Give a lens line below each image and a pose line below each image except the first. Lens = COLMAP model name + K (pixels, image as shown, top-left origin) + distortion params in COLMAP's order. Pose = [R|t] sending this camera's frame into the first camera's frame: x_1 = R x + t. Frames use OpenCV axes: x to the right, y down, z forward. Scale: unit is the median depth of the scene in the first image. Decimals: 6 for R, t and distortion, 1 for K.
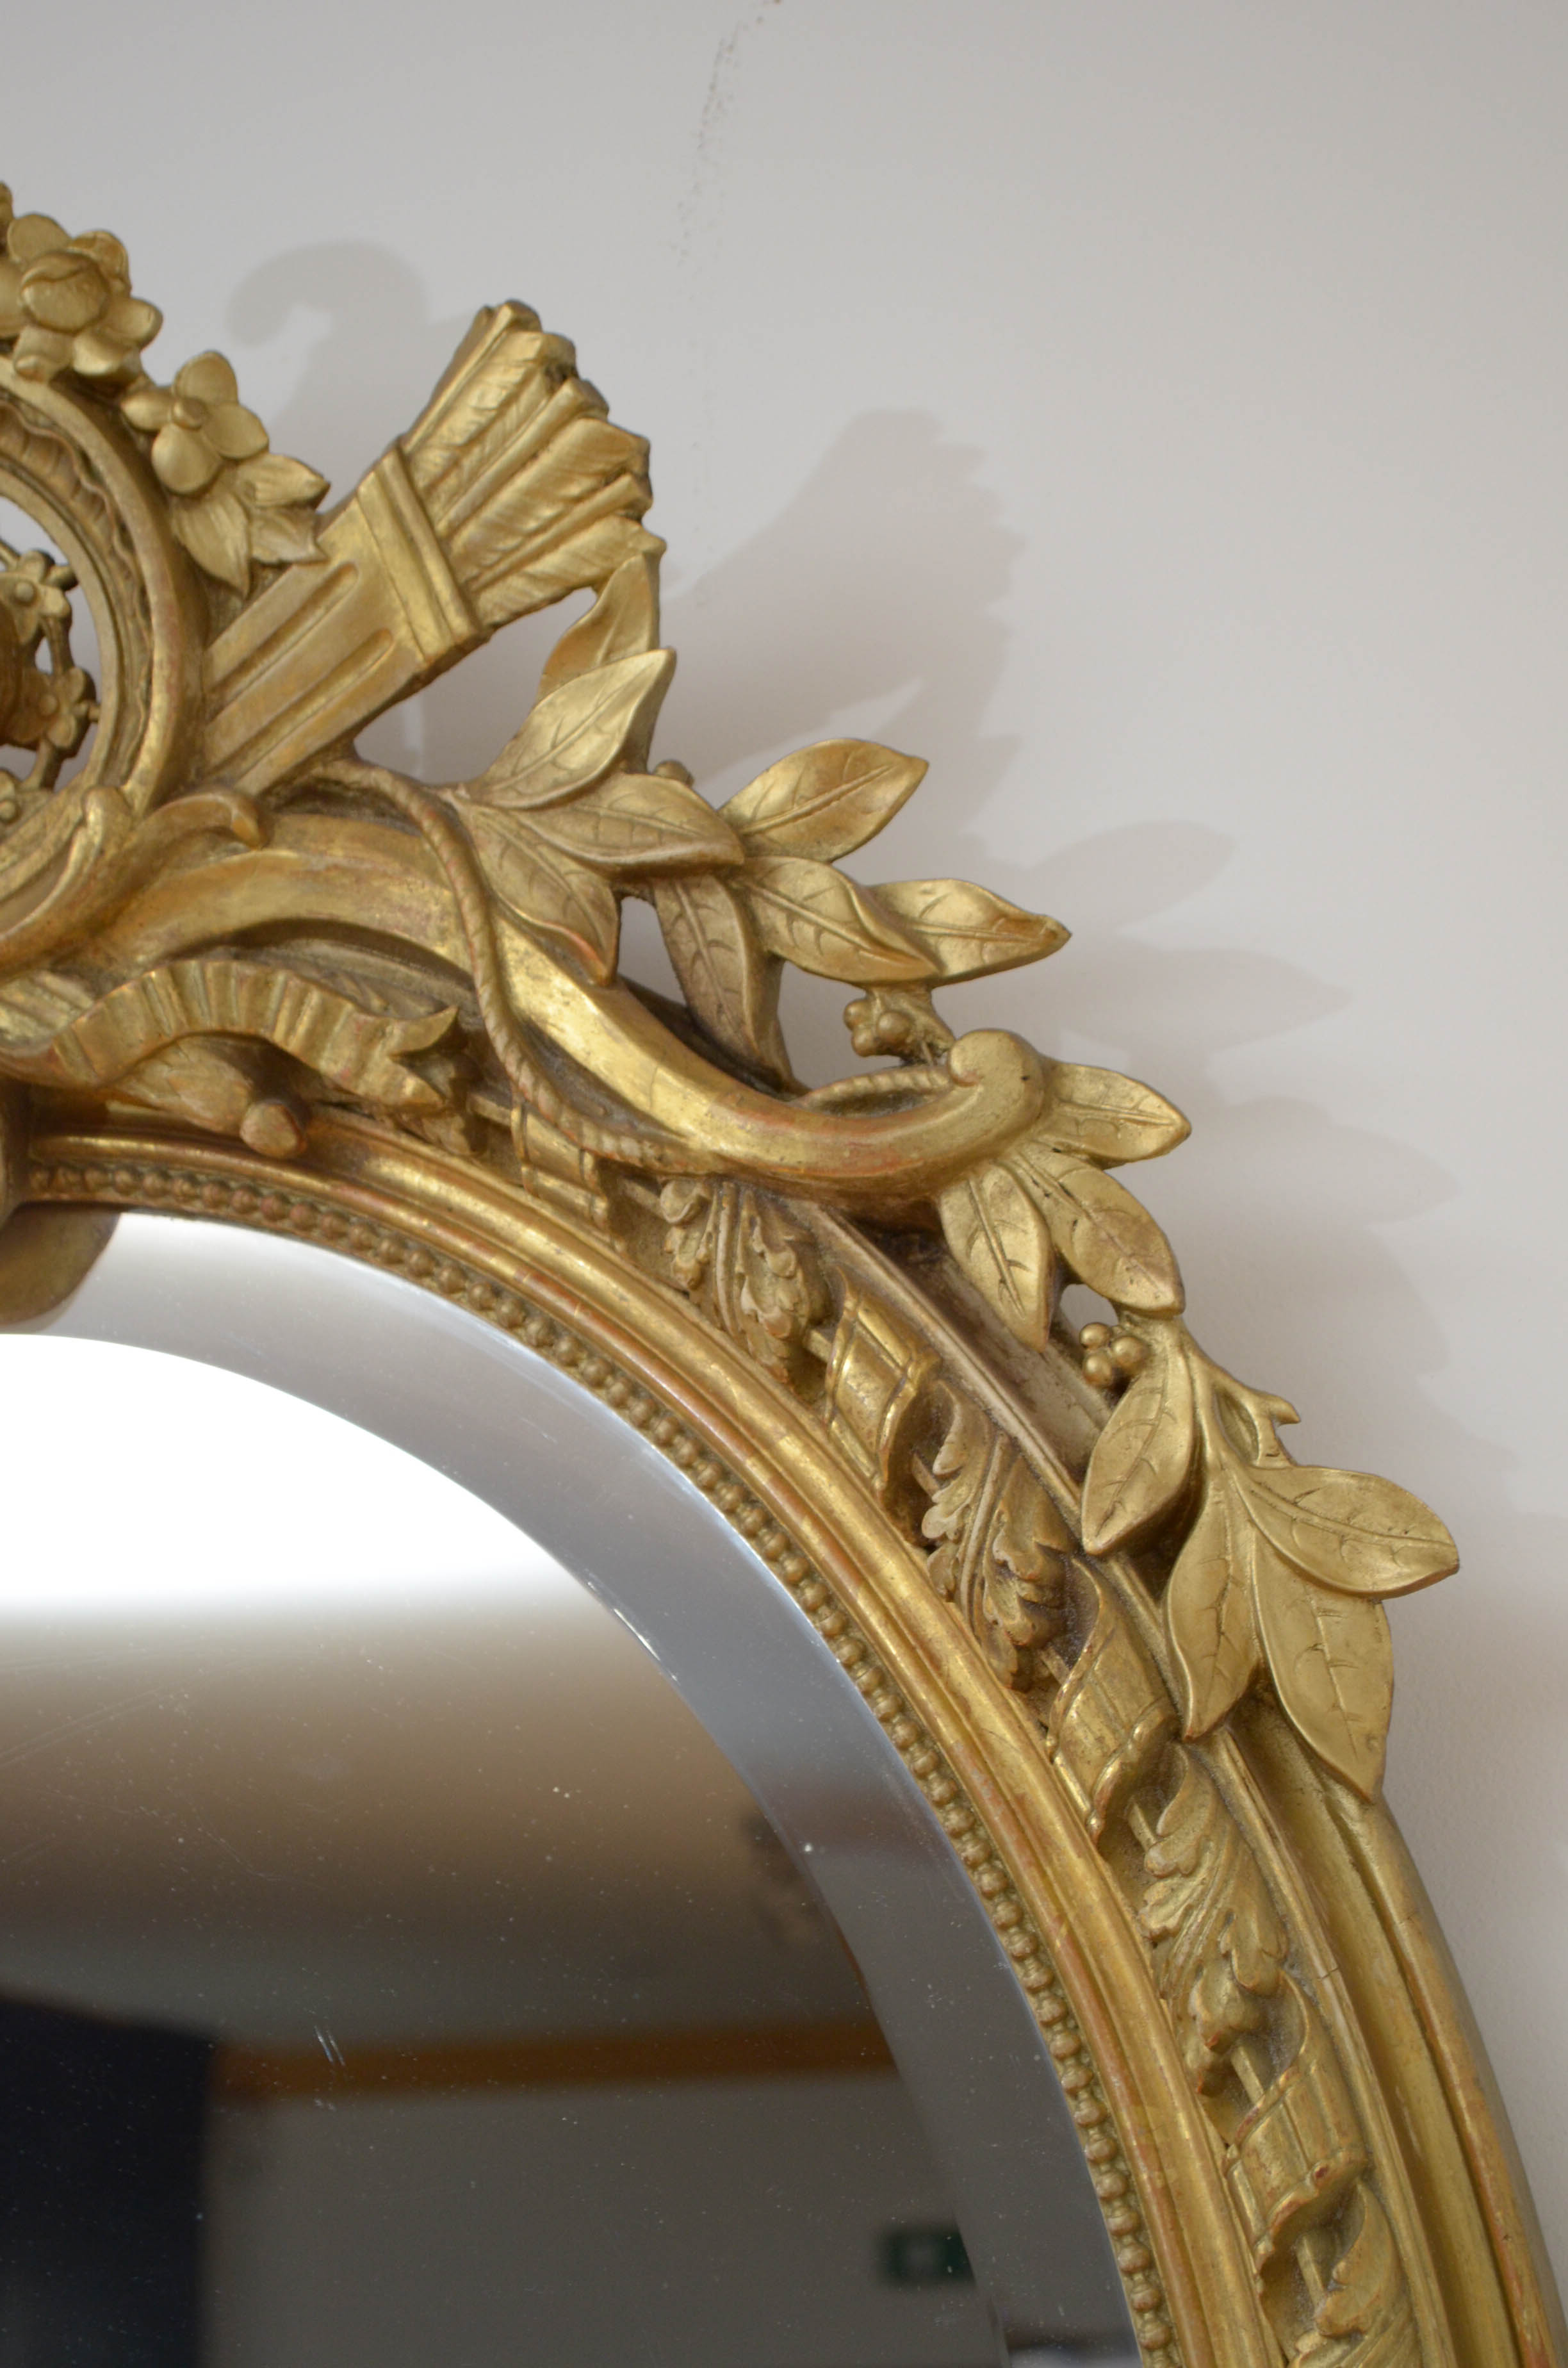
lens RADIAL K [[5320.2, 0, 792.0], [0, 5320.2, 1251.8], [0, 0, 1]] dist [0.046358, 0.000000]
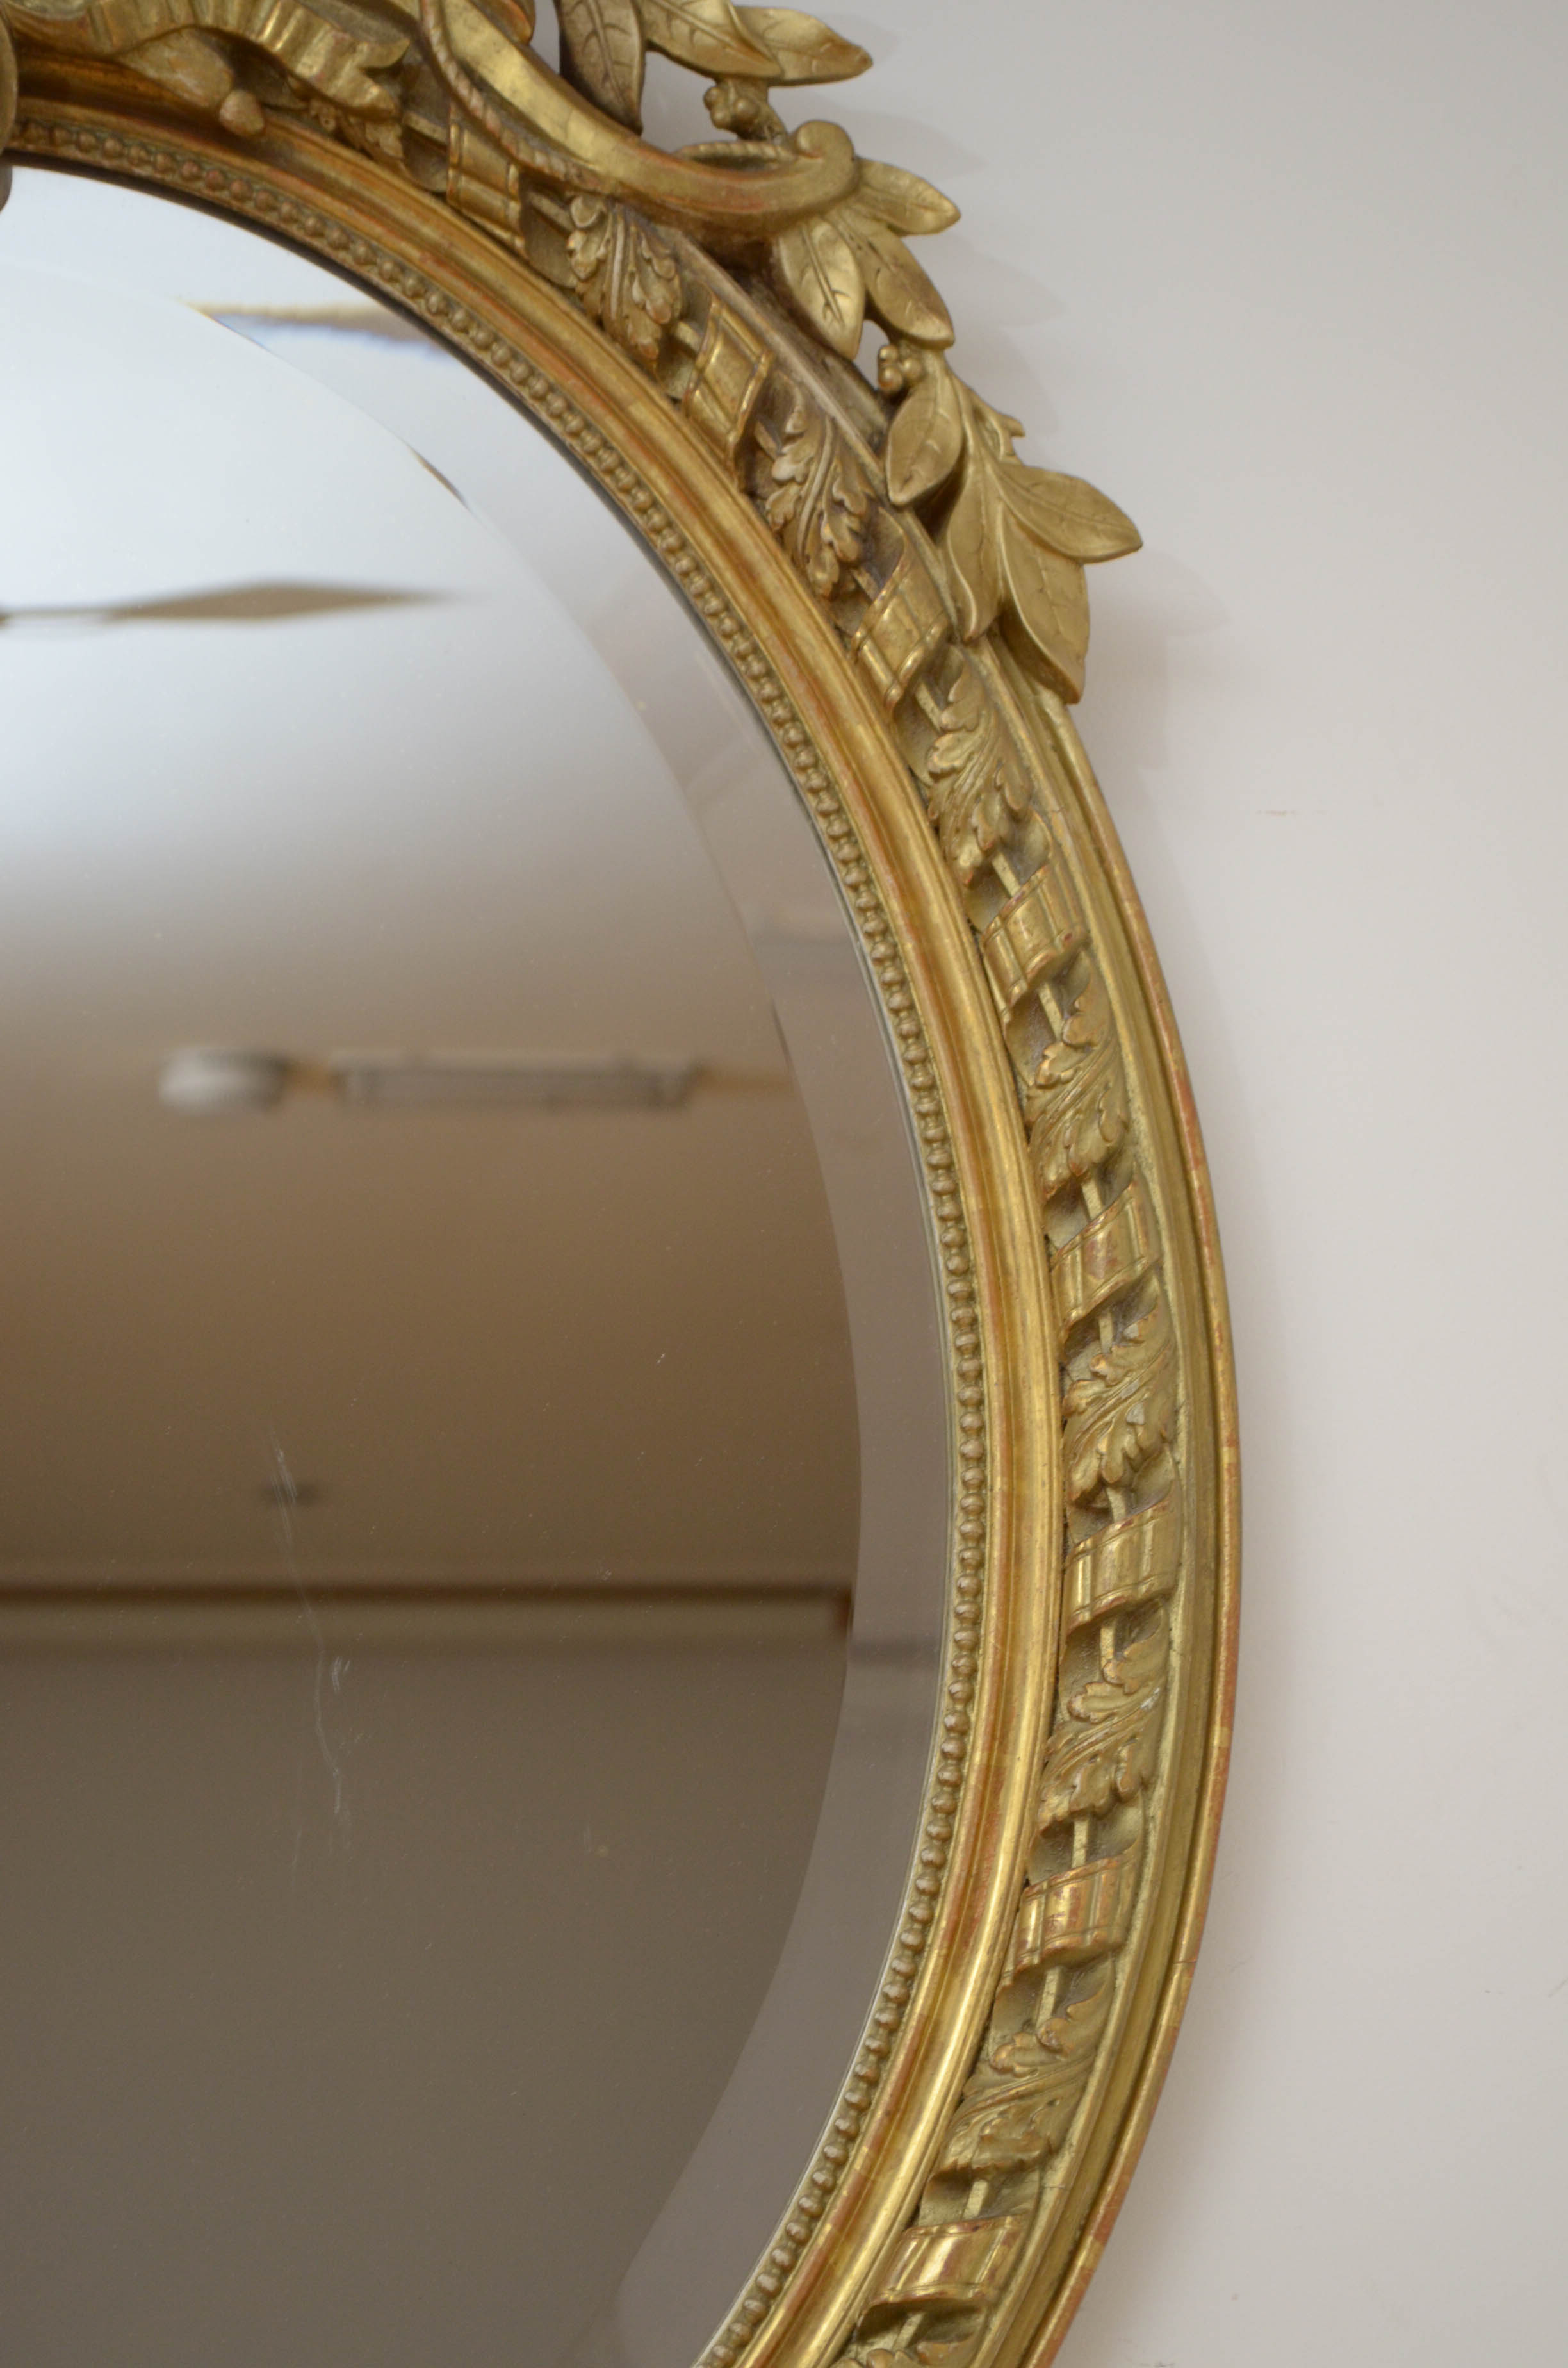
lens RADIAL K [[5320.2, 0, 793.6], [0, 5320.2, 1265.3], [0, 0, 1]] dist [0.046358, 0.000000]
pose [[0.892407, 0.085885, 0.442982, -0.526391], [-0.105696, 0.994194, 0.020175, 0.213288], [-0.438677, -0.064826, 0.896303, -0.223593]]
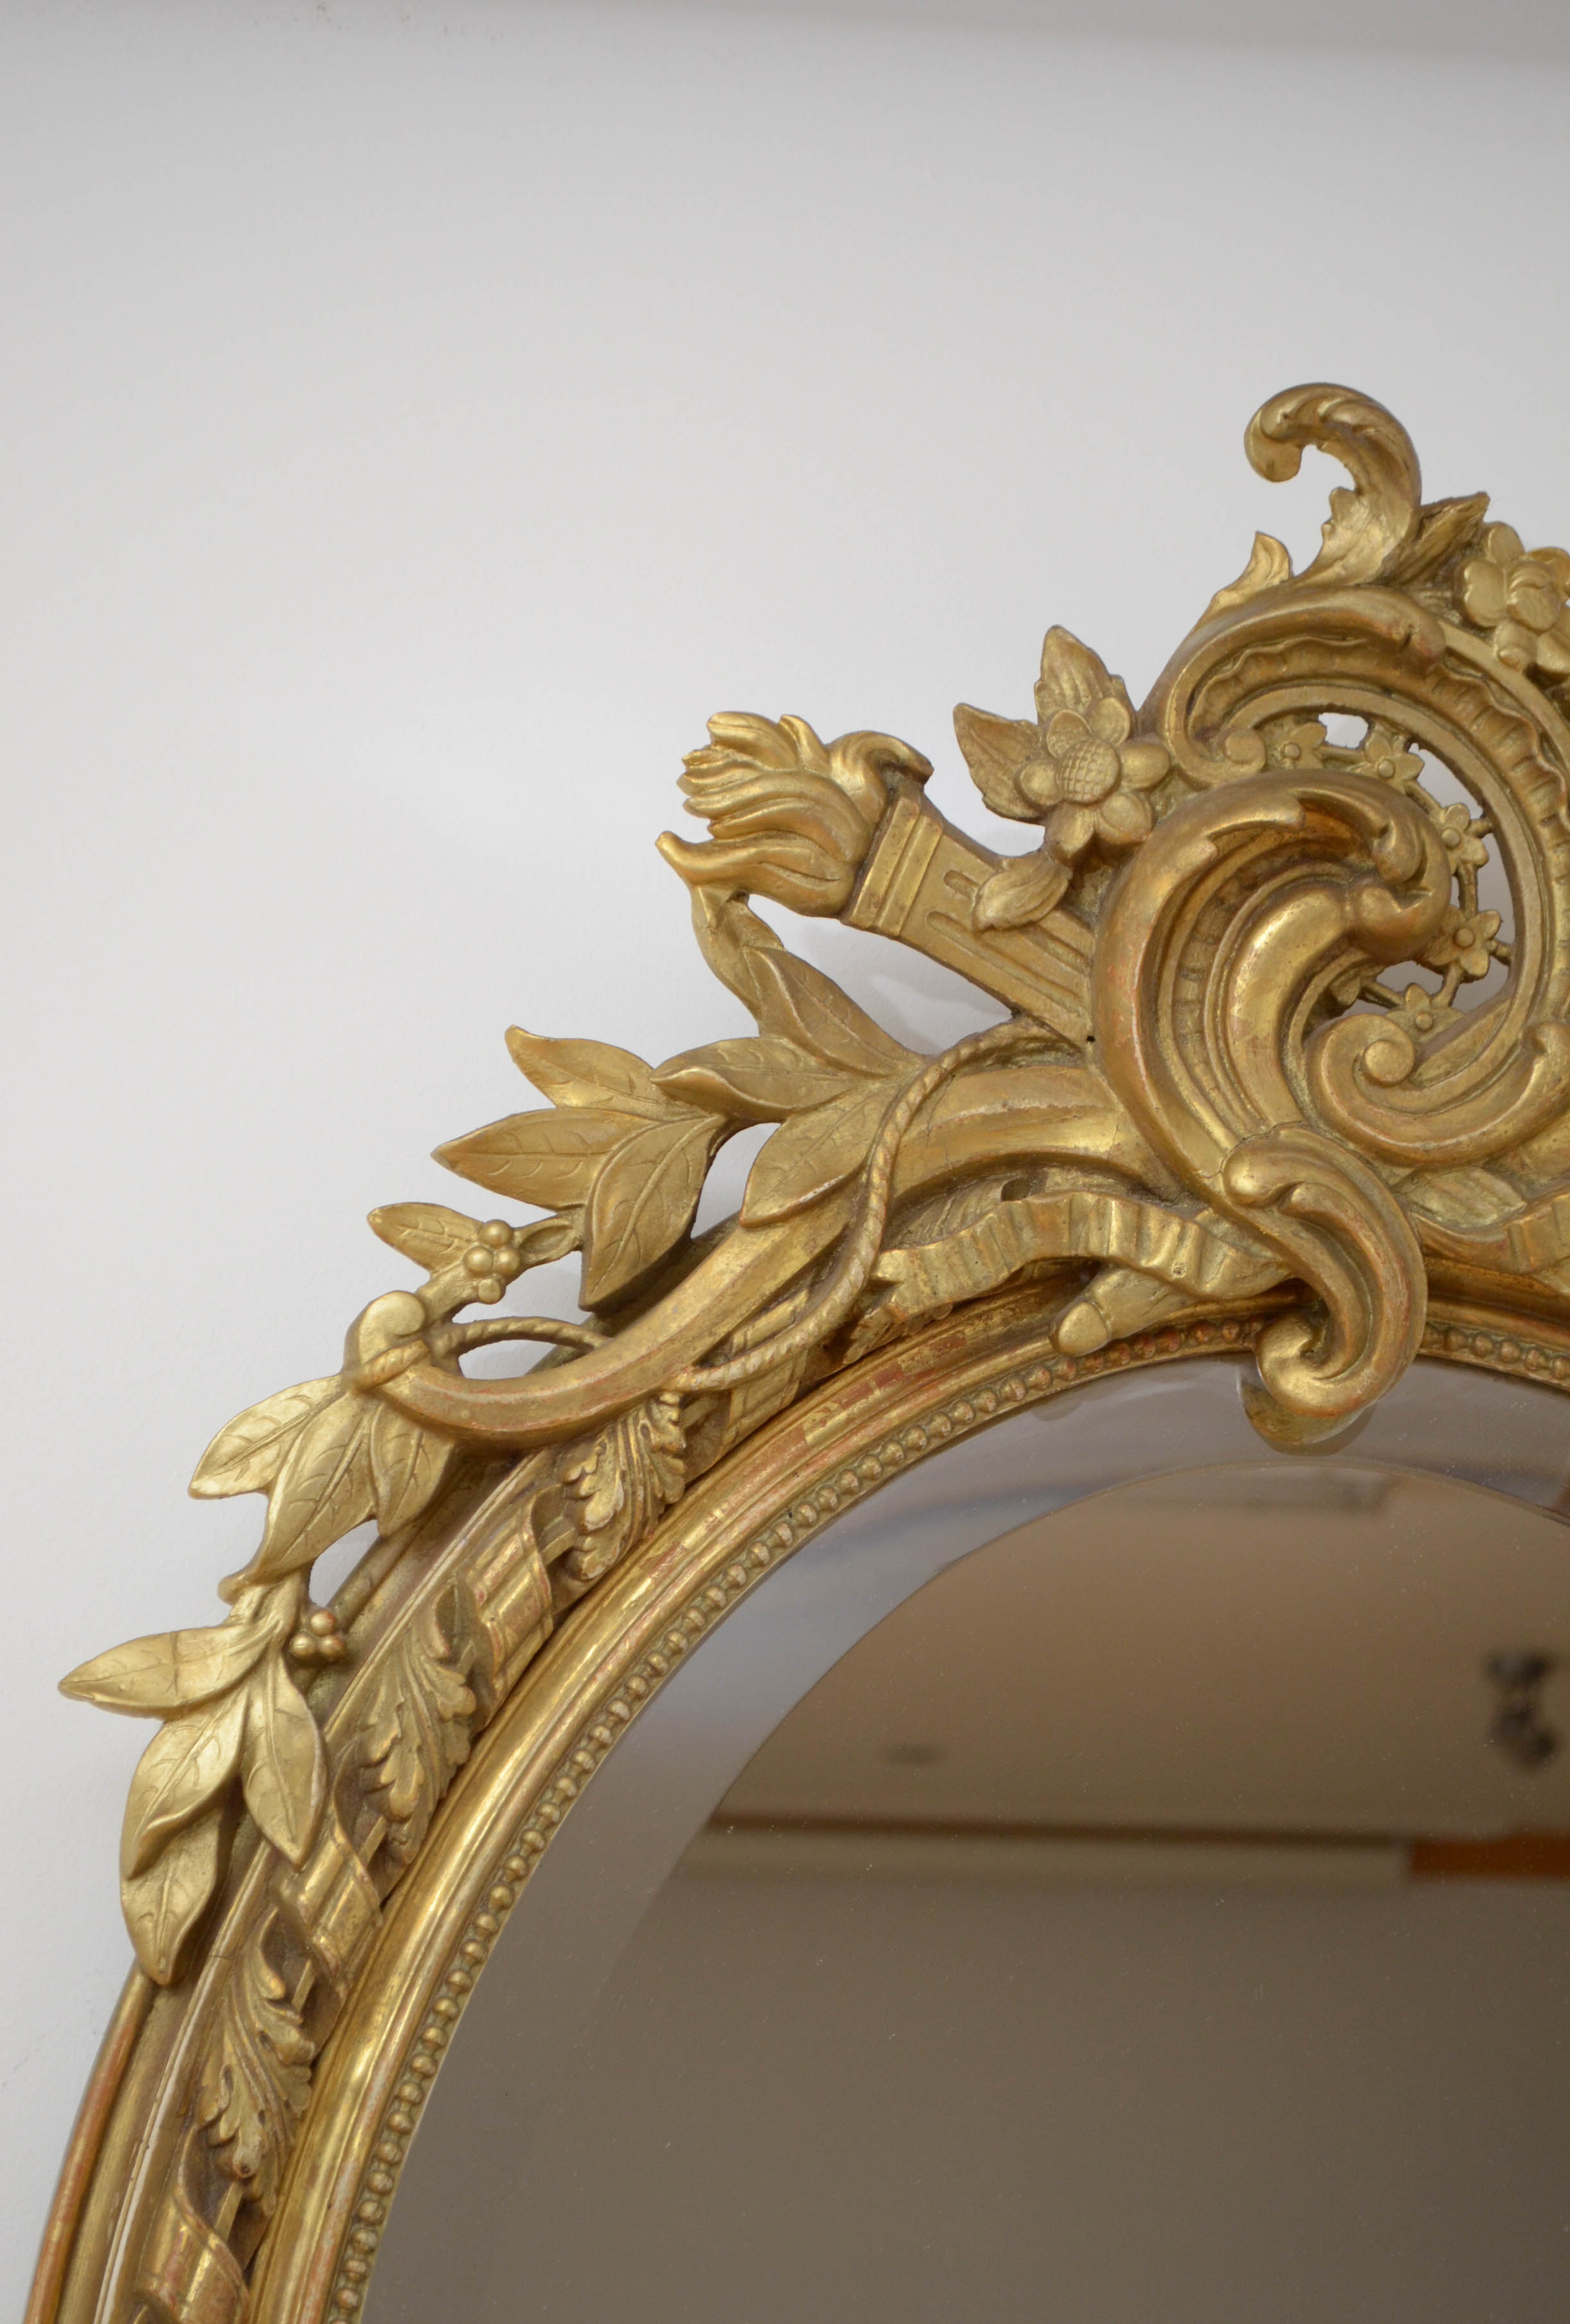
lens RADIAL K [[4856.3, 0, 802.0], [0, 4856.3, 1215.3], [0, 0, 1]] dist [0.035337, 0.000000]
pose [[0.925126, 0.121322, 0.359753, -0.680283], [-0.131112, 0.991363, 0.002840, -0.026148], [-0.356301, -0.049795, 0.933043, 0.043788]]
